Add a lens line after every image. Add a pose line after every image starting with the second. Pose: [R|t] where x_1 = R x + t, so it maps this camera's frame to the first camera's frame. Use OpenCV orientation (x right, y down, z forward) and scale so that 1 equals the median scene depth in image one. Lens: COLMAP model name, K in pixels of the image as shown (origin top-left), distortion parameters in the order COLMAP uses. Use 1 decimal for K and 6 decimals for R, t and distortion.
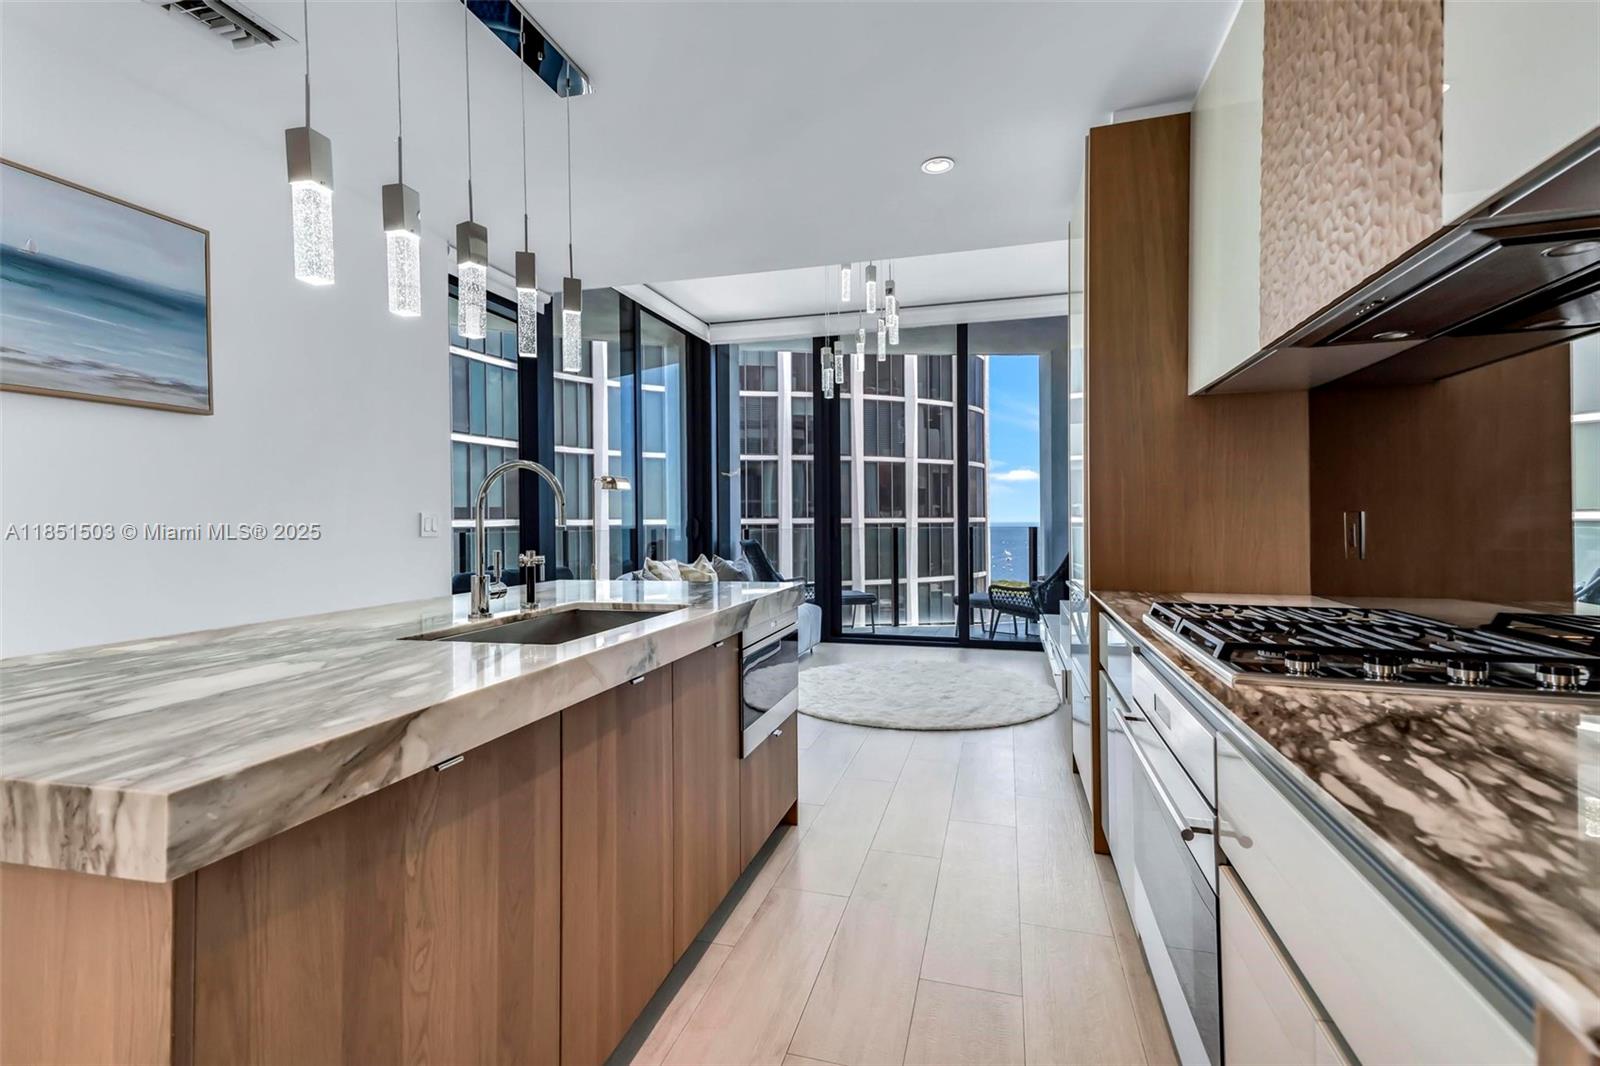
lens RADIAL K [[734.4, 0, 800.0], [0, 734.4, 523.5], [0, 0, 1]] dist [0.015553, 0.000687]
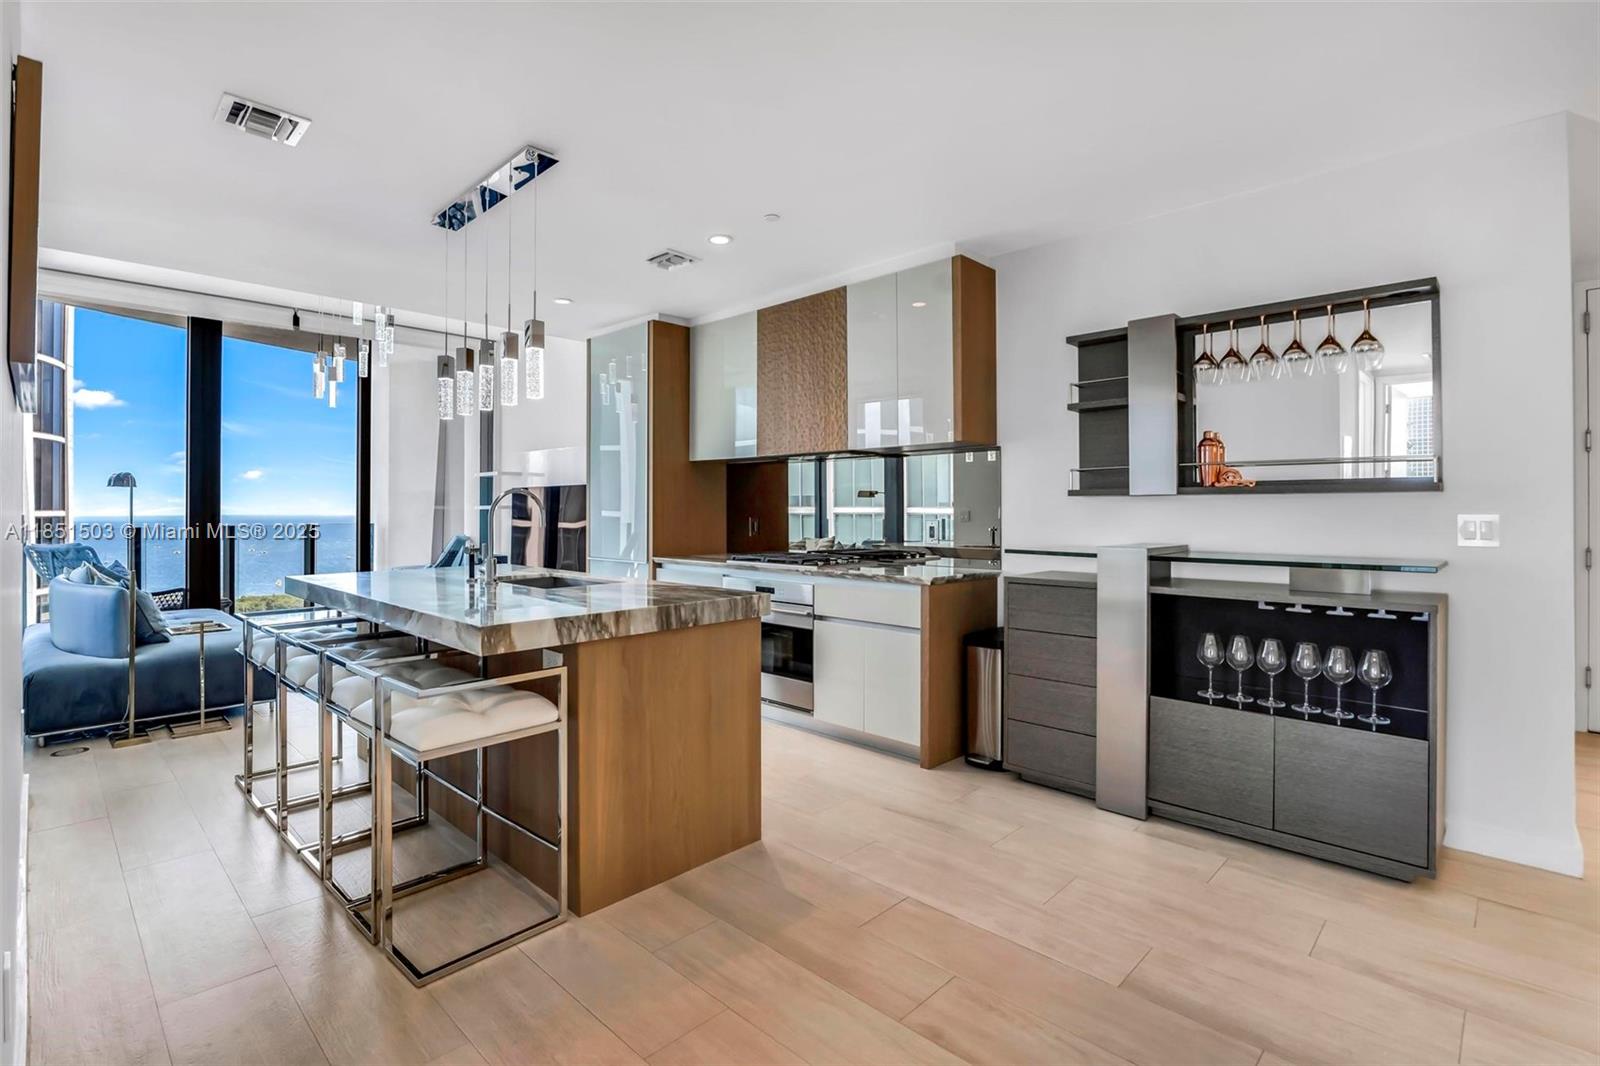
lens RADIAL K [[758.2, 0, 824.0], [0, 758.2, 511.0], [0, 0, 1]] dist [-0.024551, 0.000894]
pose [[0.456965, 0.005667, 0.889467, -0.074987], [0.001811, 0.999972, -0.007301, -0.000979], [-0.889483, 0.004947, 0.456942, -0.019753]]
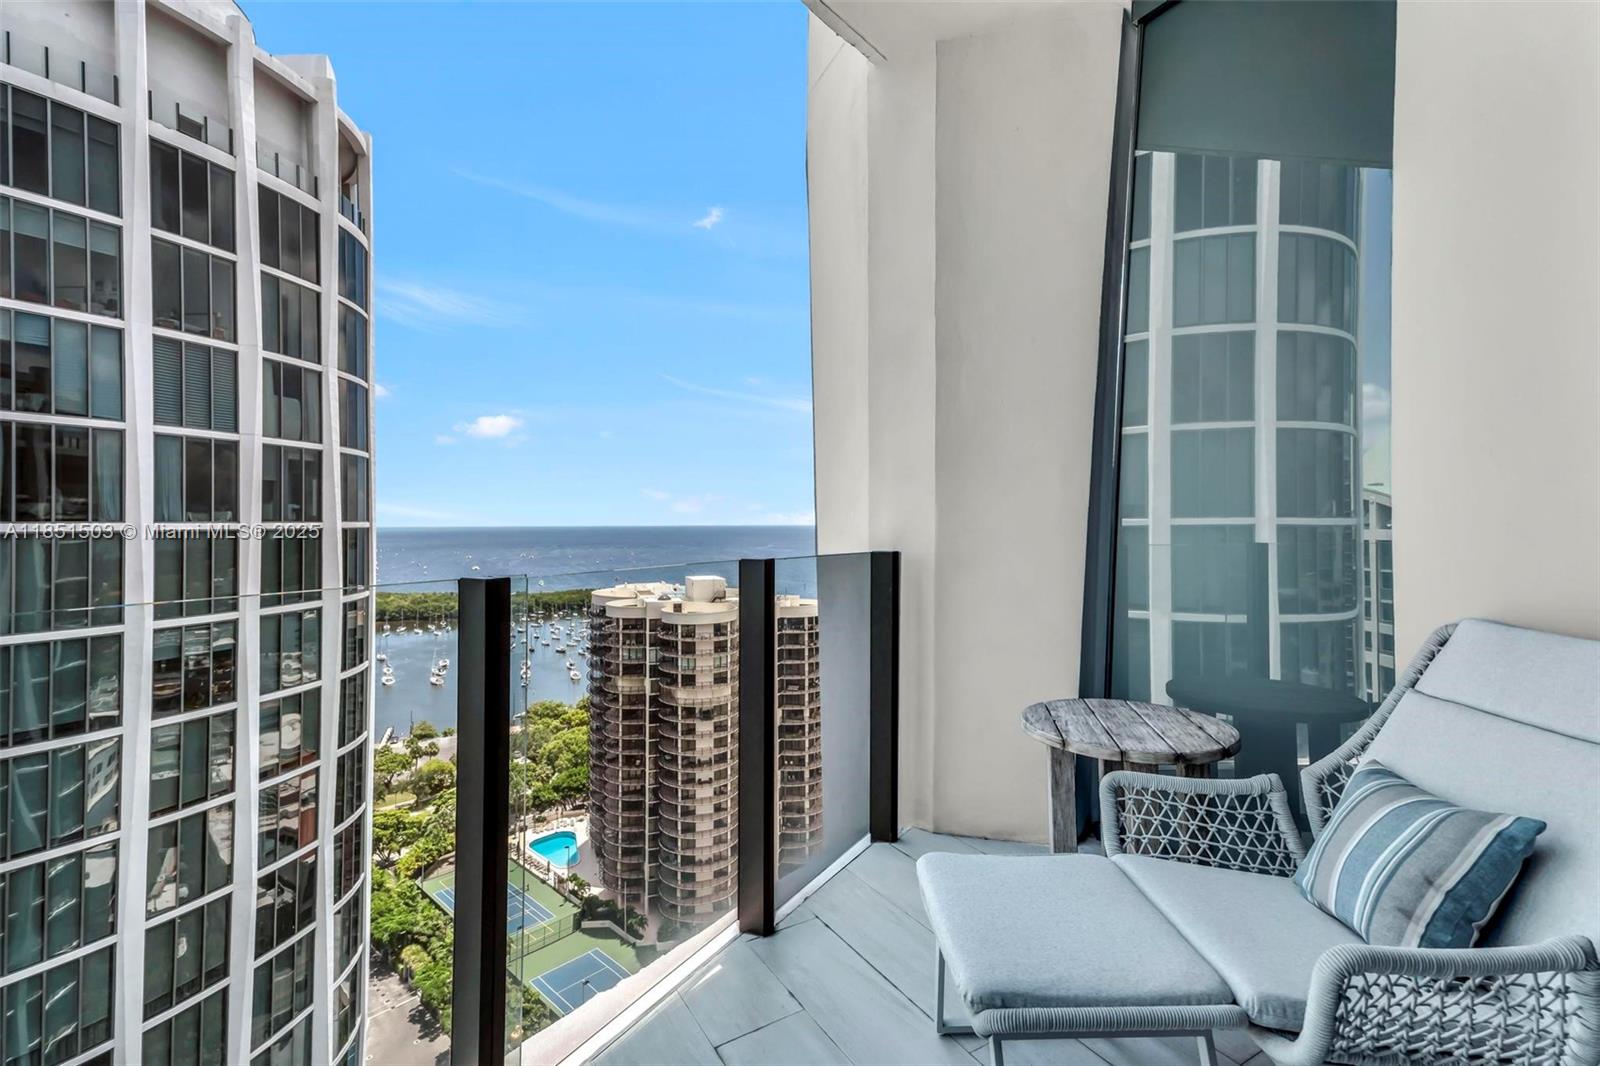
lens RADIAL K [[715.8, 0, 803.6], [0, 715.8, 511.1], [0, 0, 1]] dist [0.040993, -0.003345]
pose [[0.690516, 0.012353, 0.723211, 0.015896], [0.004708, 0.999756, -0.021572, -0.001145], [-0.723301, 0.018301, 0.690290, 0.168121]]
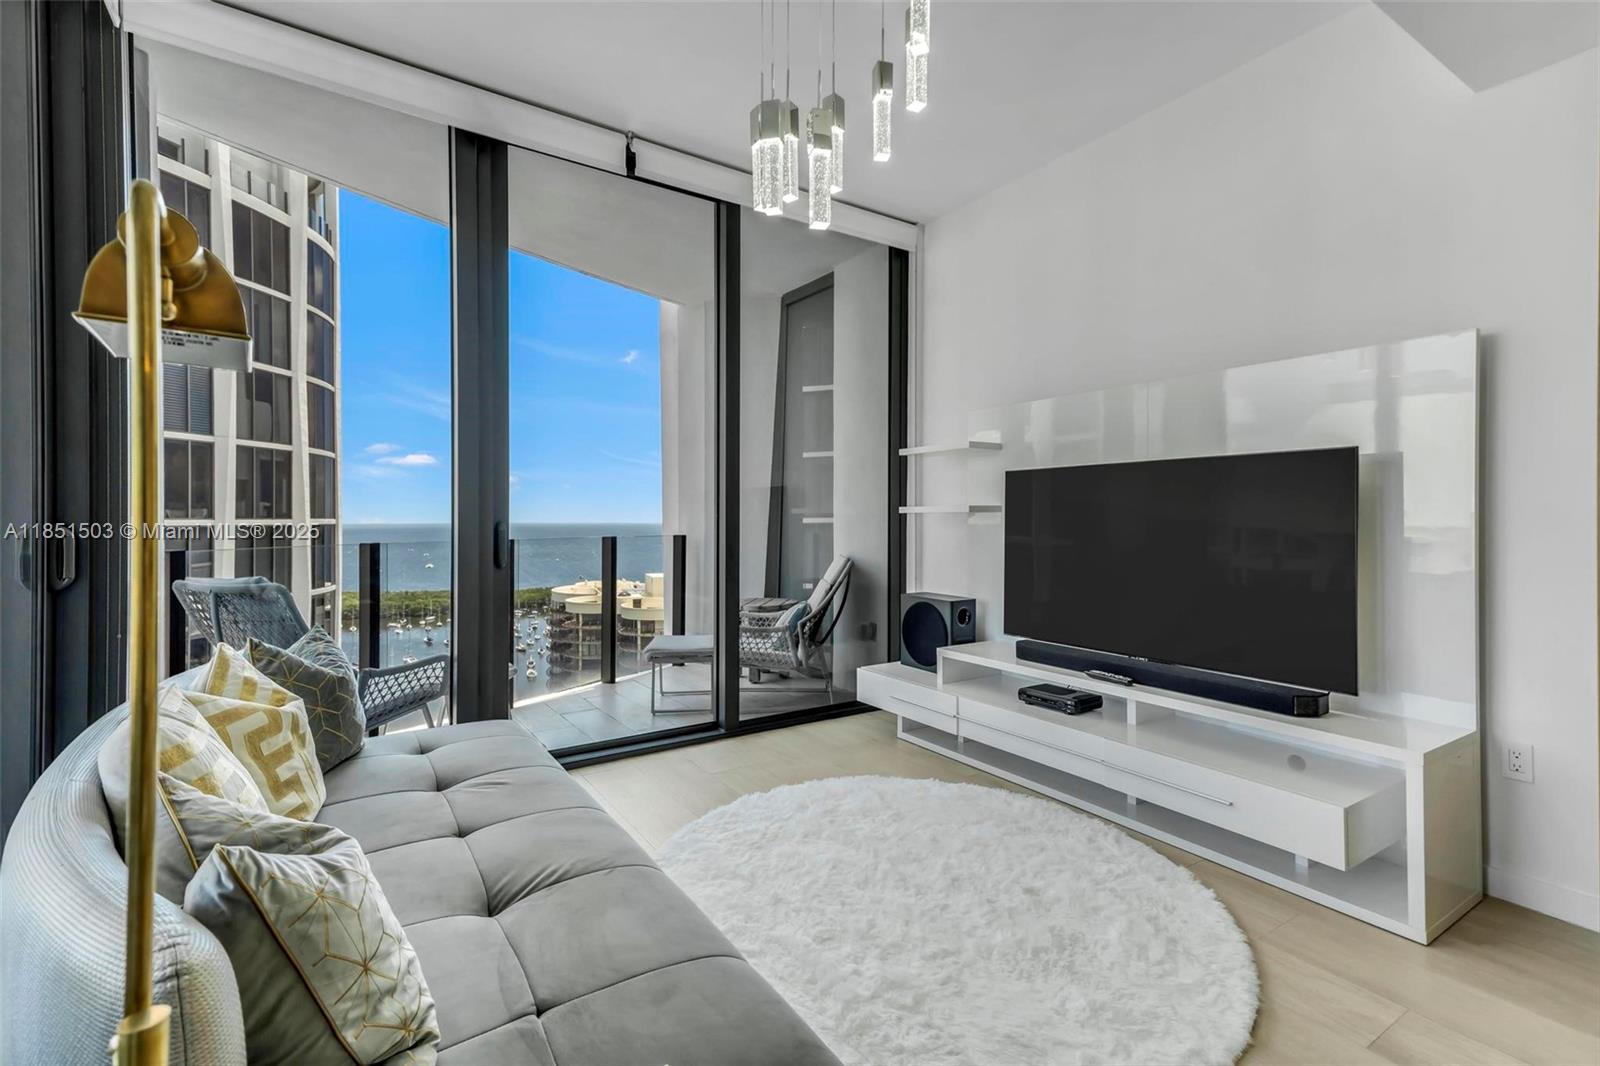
lens RADIAL K [[715.8, 0, 810.0], [0, 715.8, 517.0], [0, 0, 1]] dist [0.040993, -0.003345]
pose [[0.646314, 0.006647, 0.763043, -0.031020], [0.001963, 0.999944, -0.010374, -0.001307], [-0.763069, 0.008203, 0.646265, 0.092699]]
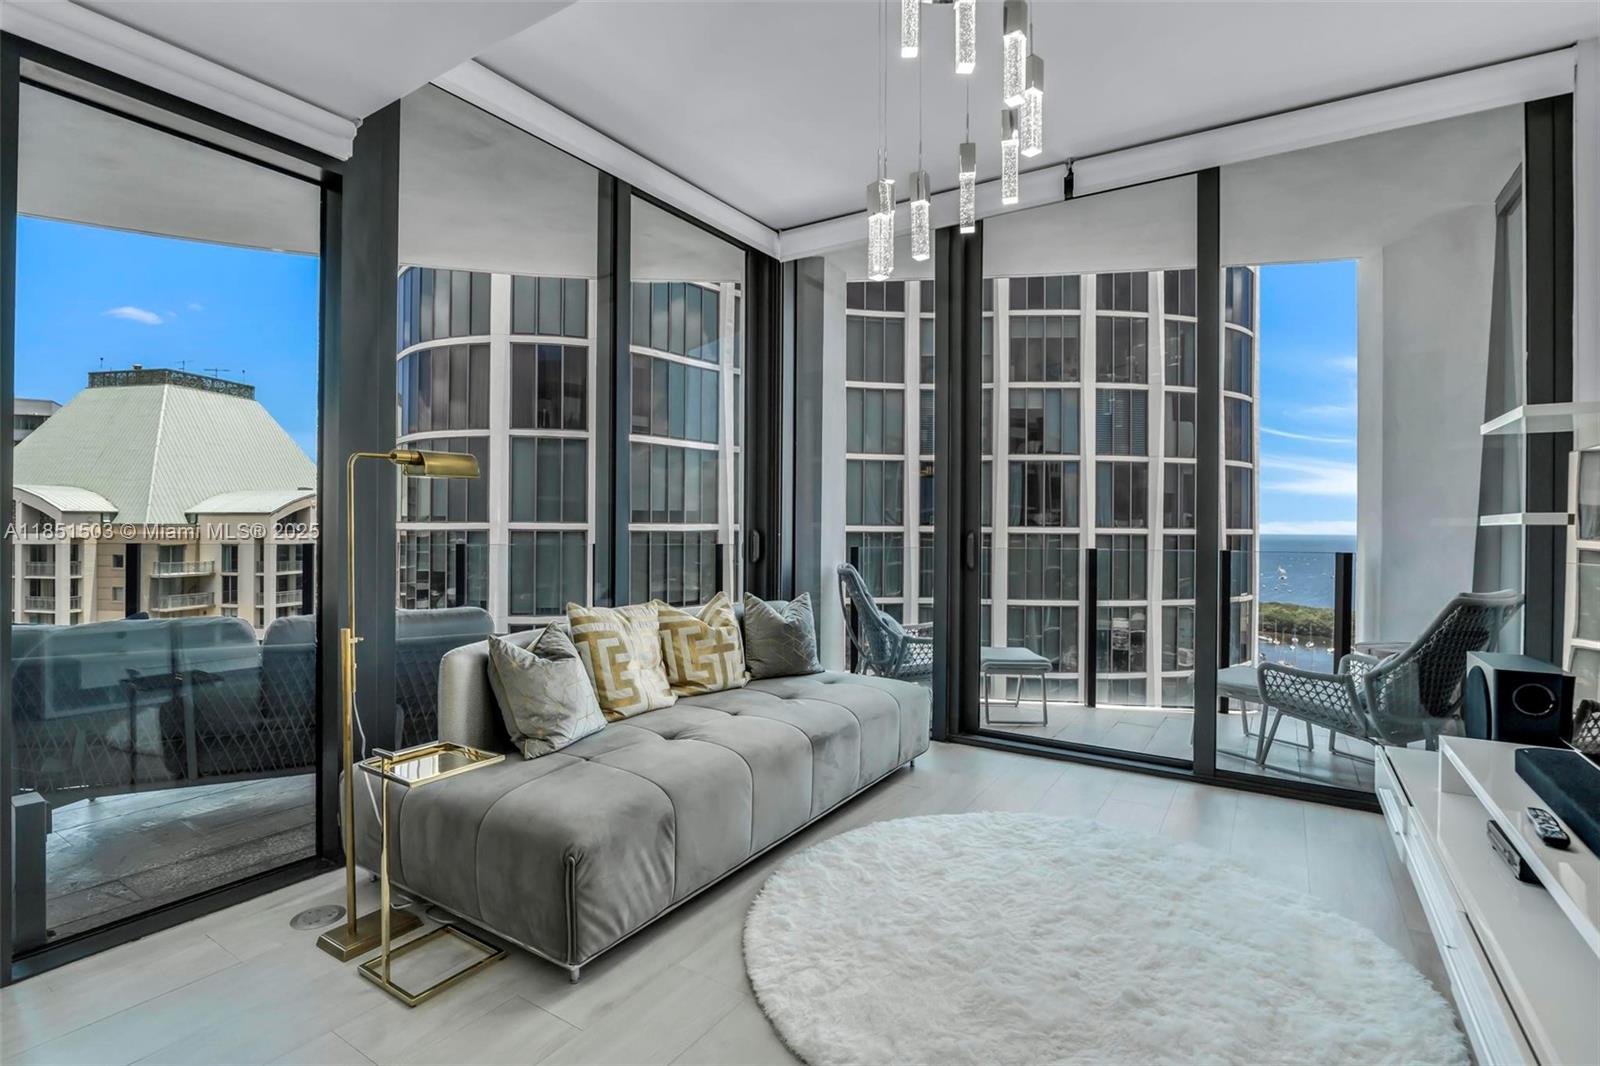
lens RADIAL K [[758.2, 0, 805.8], [0, 758.2, 530.1], [0, 0, 1]] dist [-0.024551, 0.000894]
pose [[0.958302, 0.015644, -0.285330, 0.016491], [-0.015568, 0.999876, 0.002533, -0.001708], [0.285334, 0.002015, 0.958426, 0.066024]]
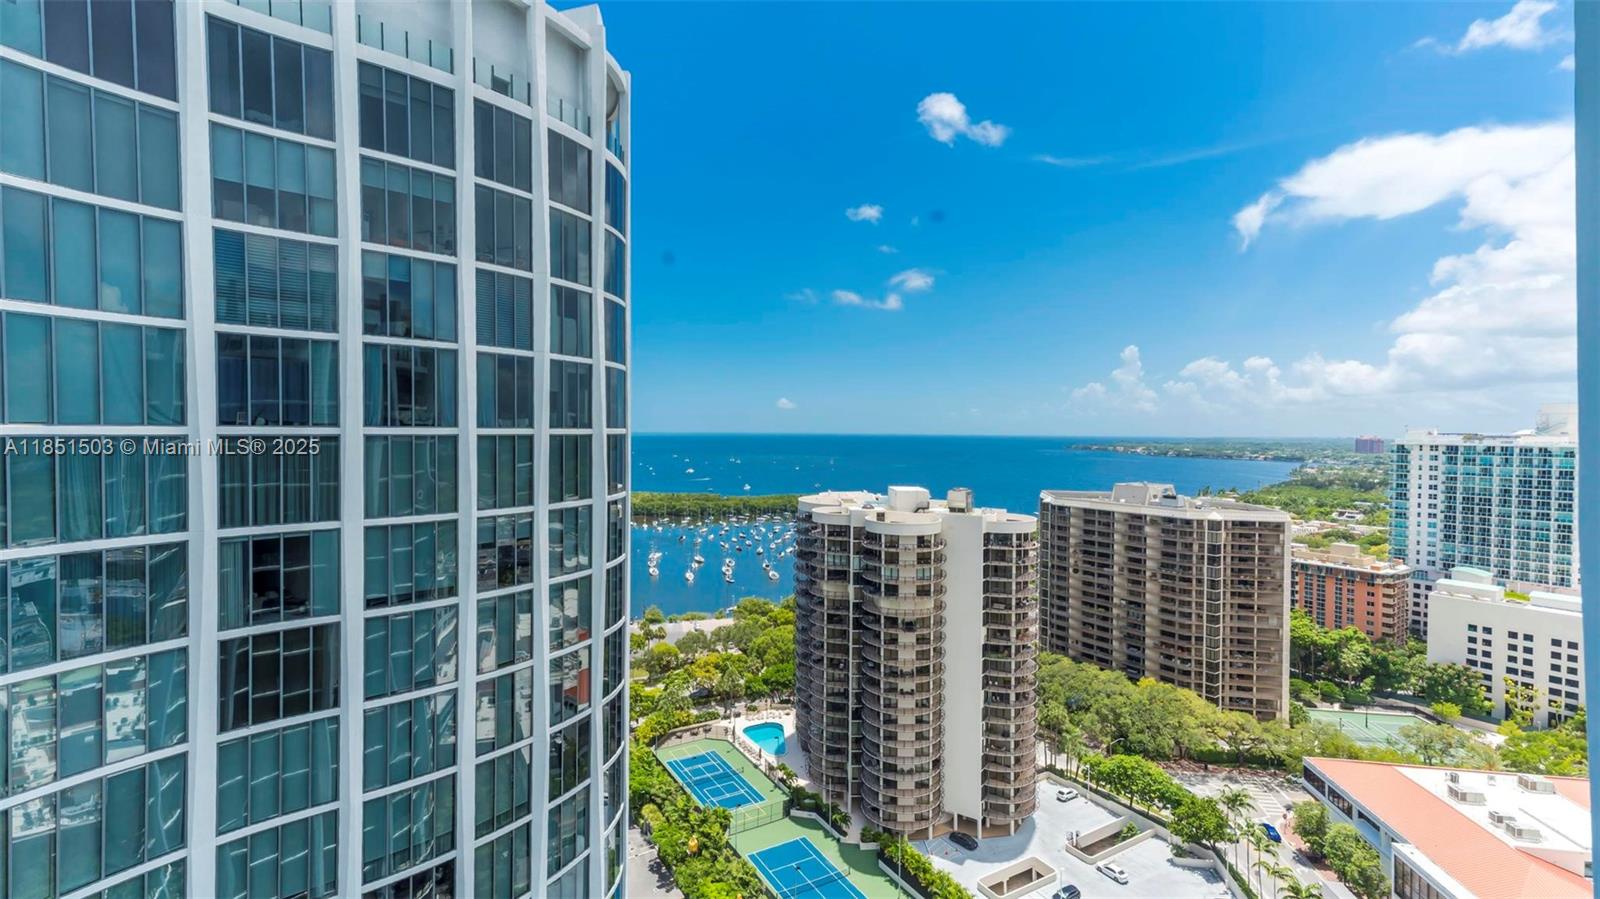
lens RADIAL K [[718.1, 0, 785.7], [0, 718.1, 441.0], [0, 0, 1]] dist [0.033742, -0.000165]
pose [[0.869297, 0.002878, 0.494282, -0.002851], [-0.007536, 0.999944, 0.007431, -0.001822], [-0.494233, -0.010185, 0.869270, 0.215606]]
